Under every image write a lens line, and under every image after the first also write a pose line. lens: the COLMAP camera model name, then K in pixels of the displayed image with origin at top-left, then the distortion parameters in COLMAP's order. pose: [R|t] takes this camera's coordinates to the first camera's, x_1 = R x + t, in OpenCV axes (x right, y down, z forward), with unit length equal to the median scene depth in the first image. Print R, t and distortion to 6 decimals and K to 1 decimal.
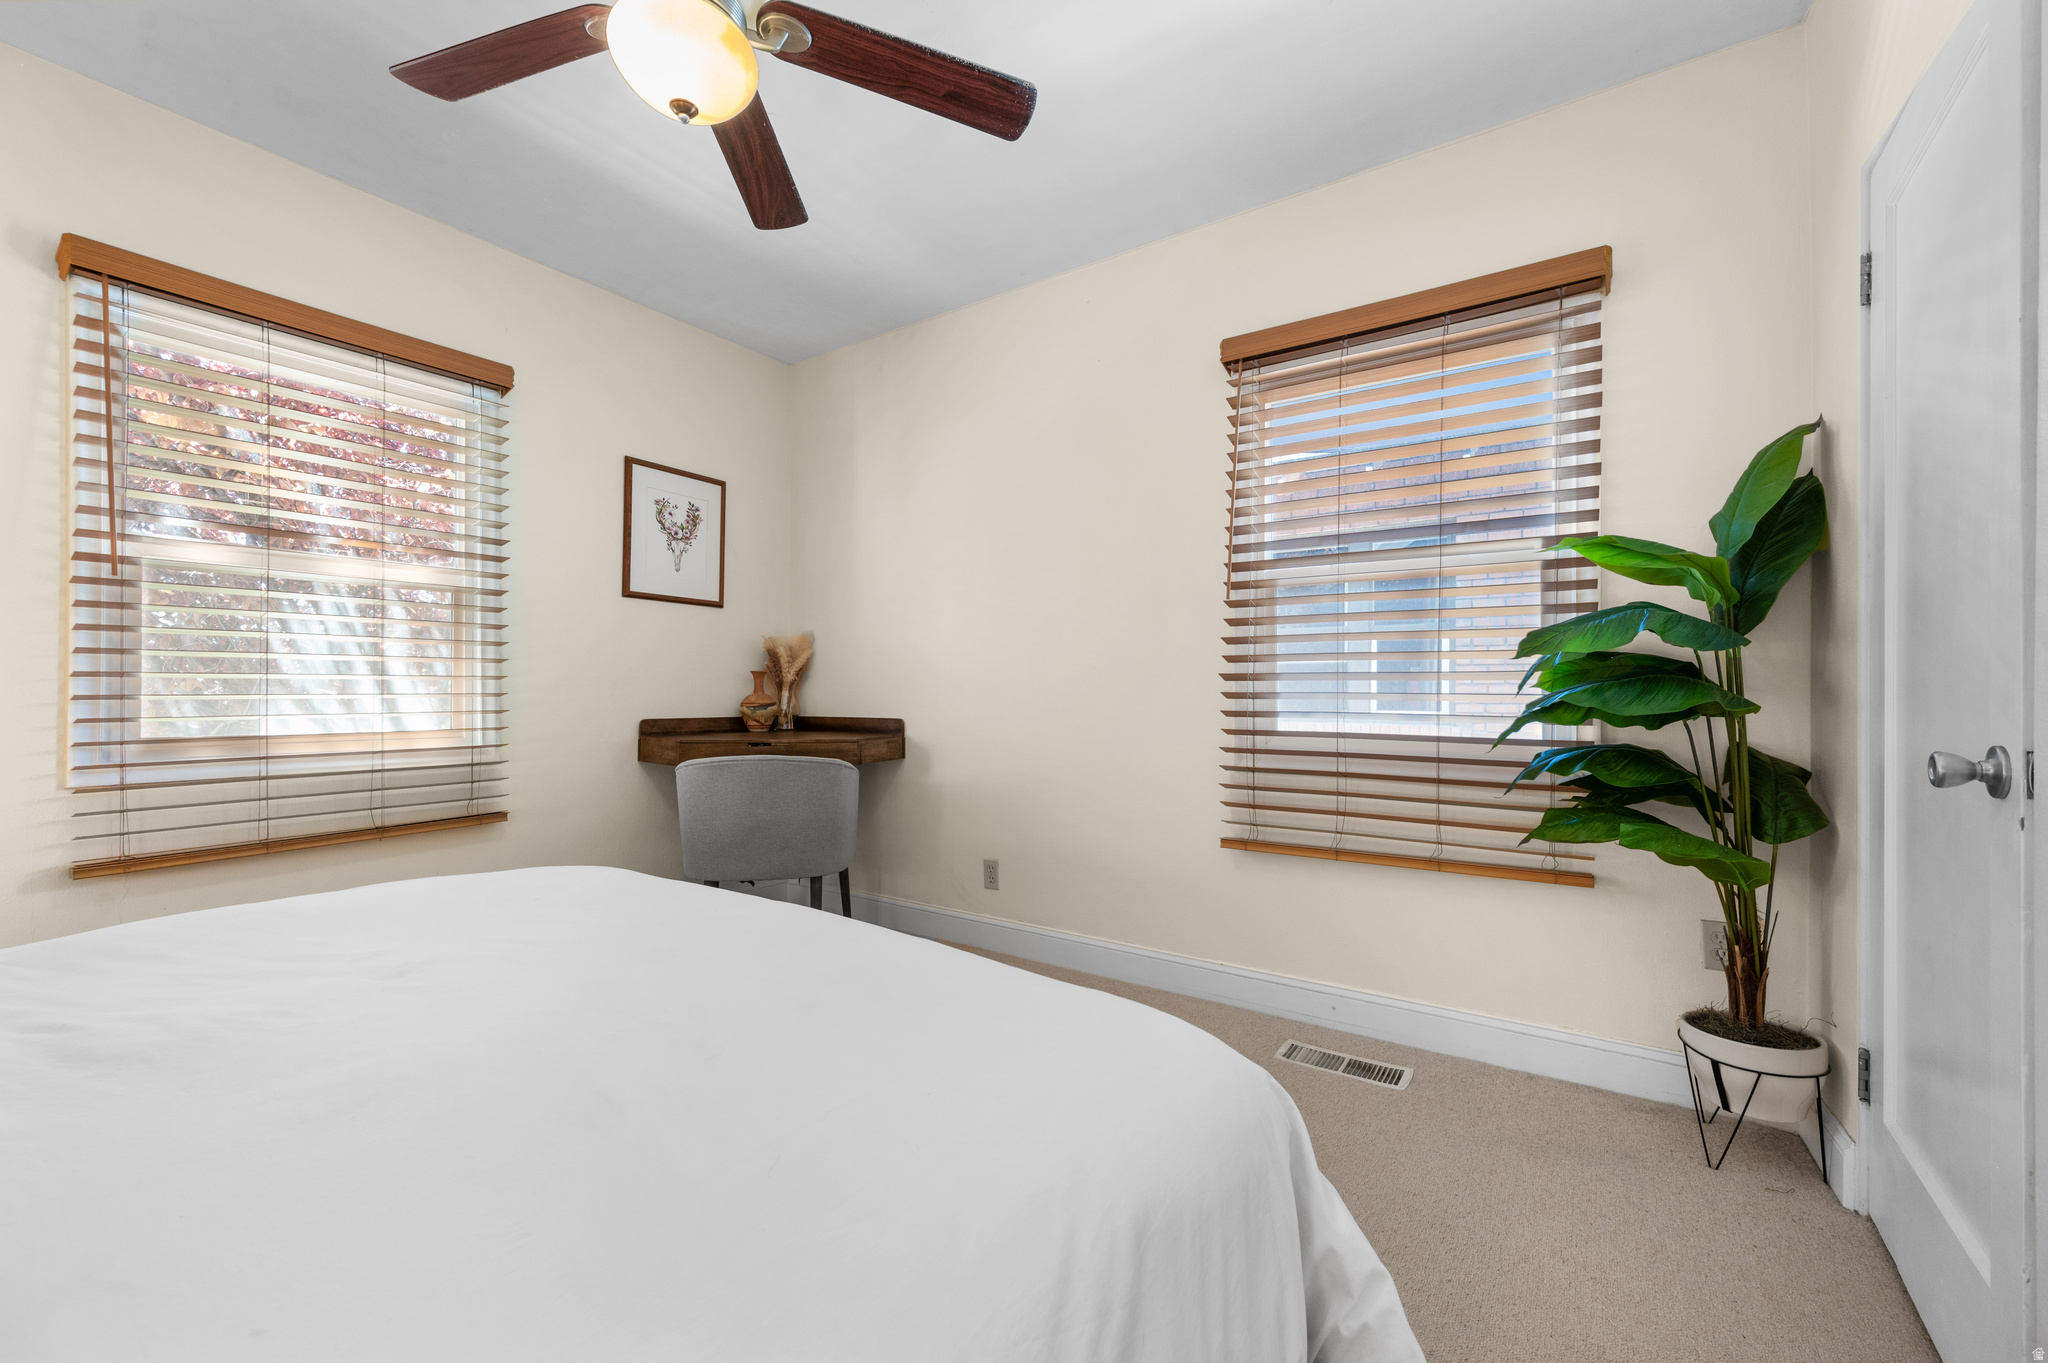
lens RADIAL K [[820.3, 0, 1027.2], [0, 820.3, 685.0], [0, 0, 1]] dist [0.001752, 0.000272]
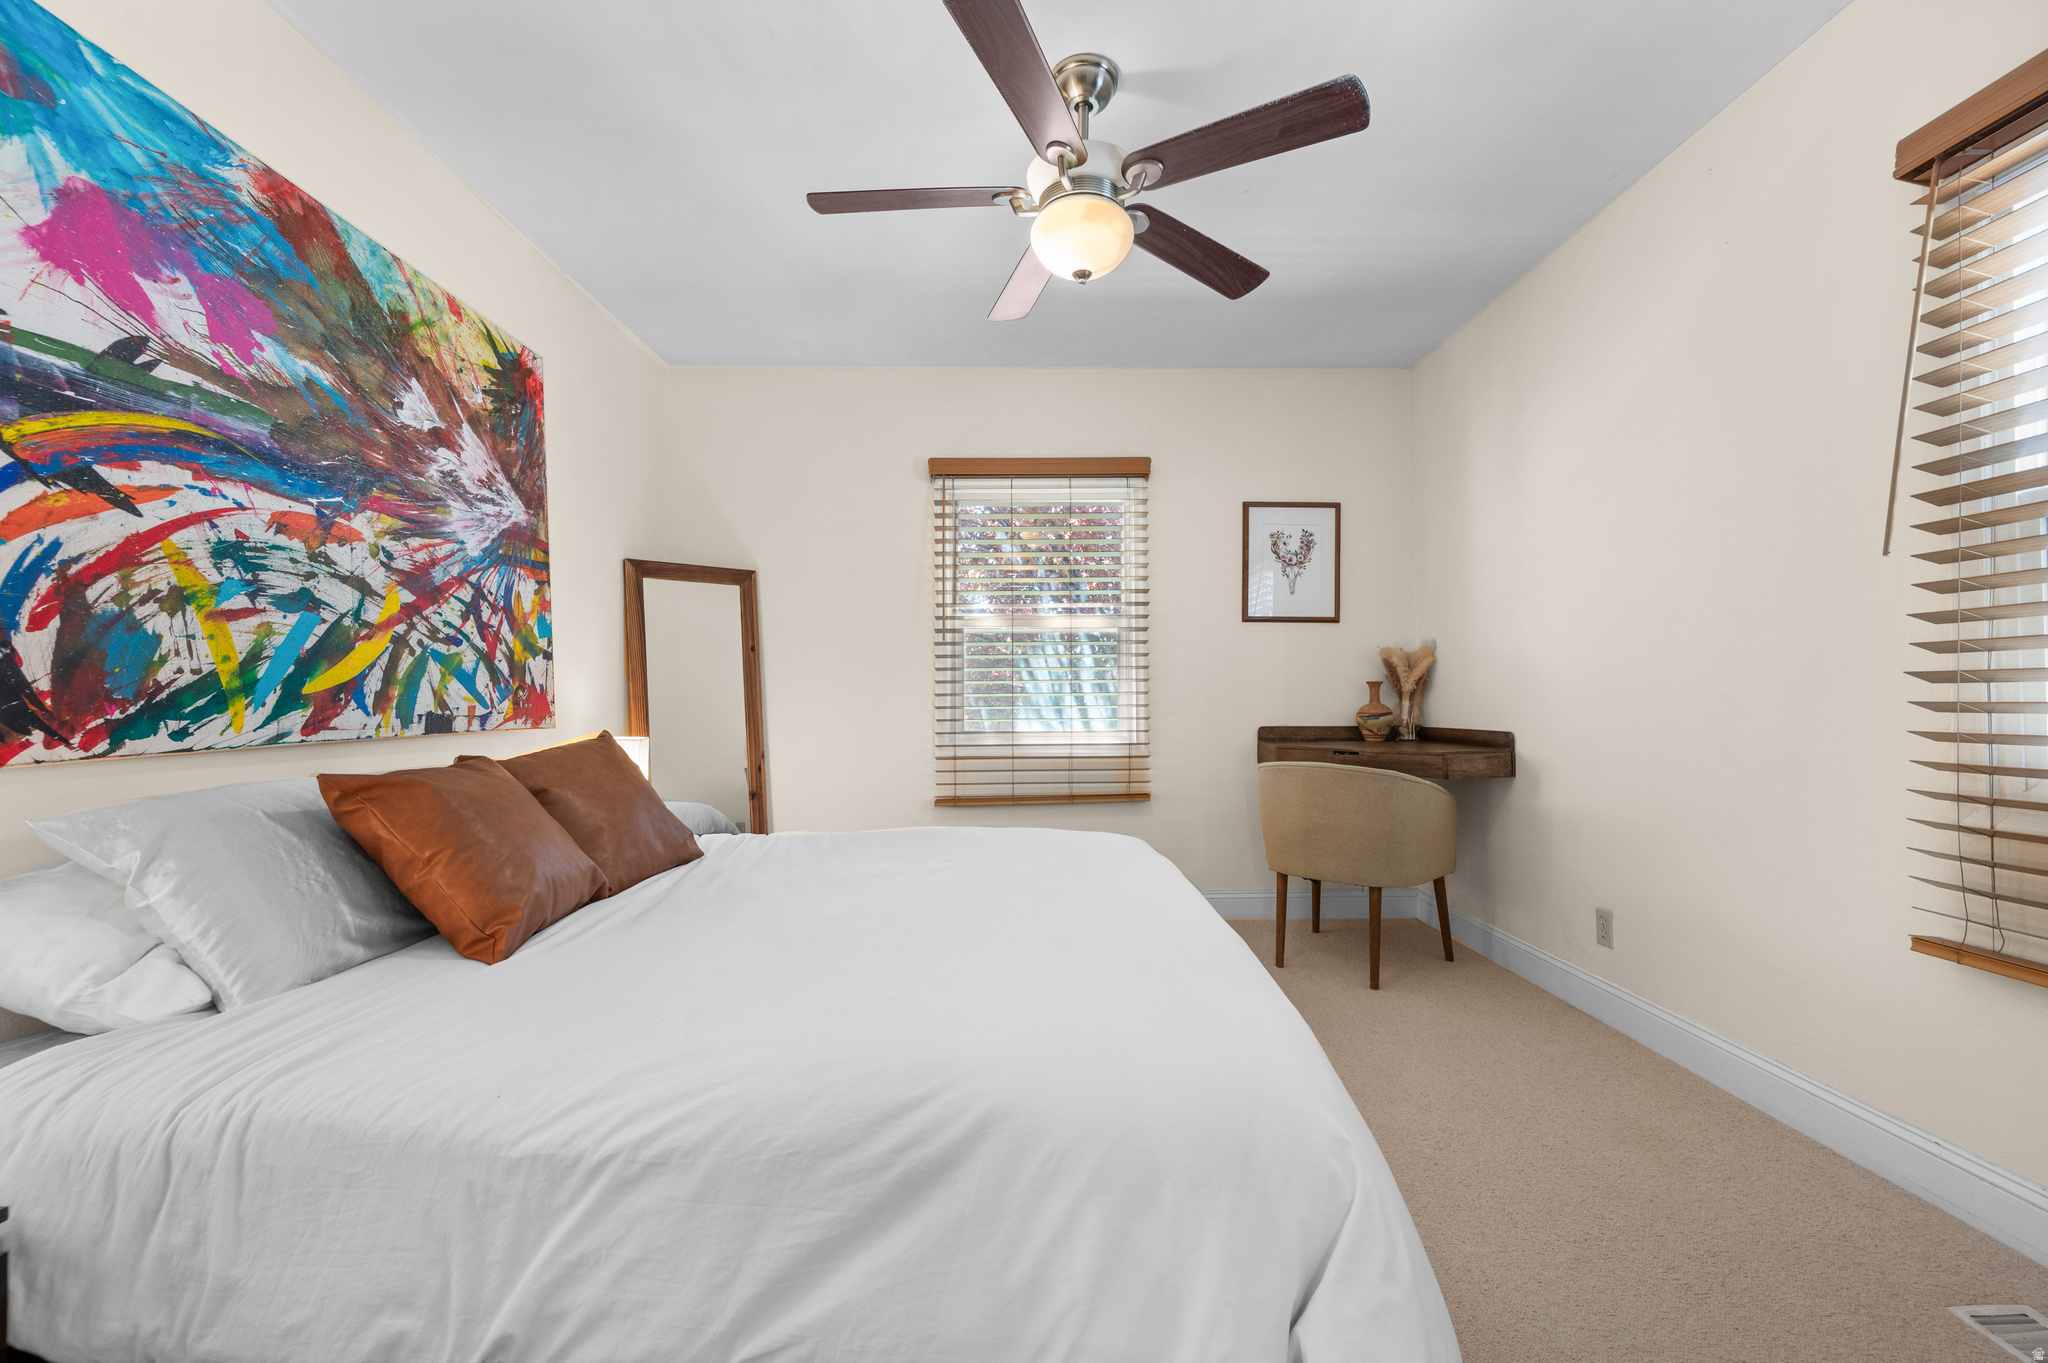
lens RADIAL K [[820.3, 0, 1023.1], [0, 820.3, 687.7], [0, 0, 1]] dist [0.001752, 0.000272]
pose [[0.569904, -0.017906, -0.821516, 0.330407], [0.013162, 0.999833, -0.012662, -0.002819], [0.821606, -0.003597, 0.570045, 0.078772]]
